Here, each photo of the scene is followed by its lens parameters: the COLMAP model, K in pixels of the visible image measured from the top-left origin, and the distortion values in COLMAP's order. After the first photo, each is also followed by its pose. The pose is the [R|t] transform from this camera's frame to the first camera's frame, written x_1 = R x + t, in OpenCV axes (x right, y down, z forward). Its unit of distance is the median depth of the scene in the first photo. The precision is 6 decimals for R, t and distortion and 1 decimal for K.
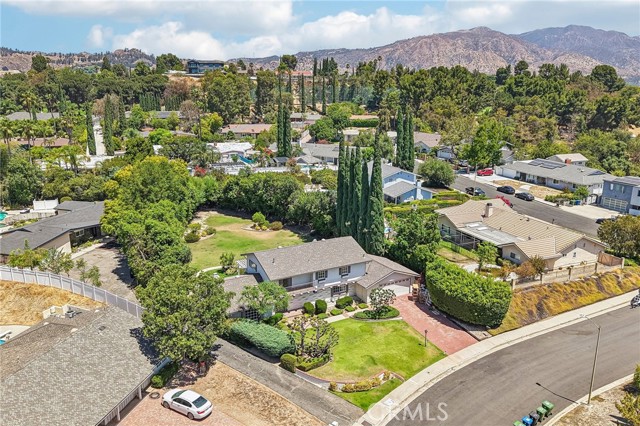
lens RADIAL K [[506.7, 0, 325.1], [0, 506.7, 211.3], [0, 0, 1]] dist [0.041868, -0.057932]
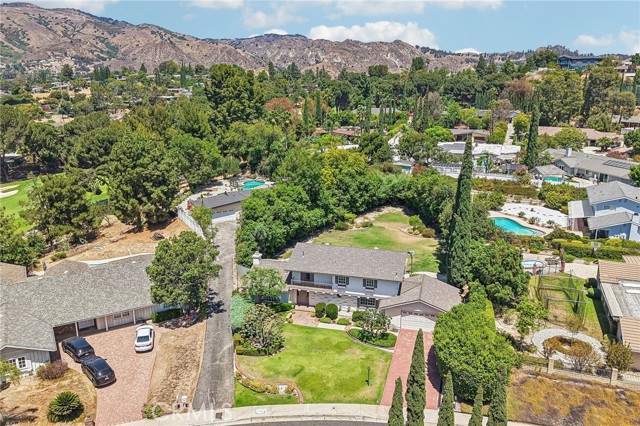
lens RADIAL K [[506.7, 0, 323.2], [0, 506.7, 215.2], [0, 0, 1]] dist [0.041868, -0.057932]
pose [[0.714825, 0.176782, -0.676589, 0.488360], [-0.169674, 0.982453, 0.077436, -0.053419], [0.678406, 0.059446, 0.732278, 0.210657]]
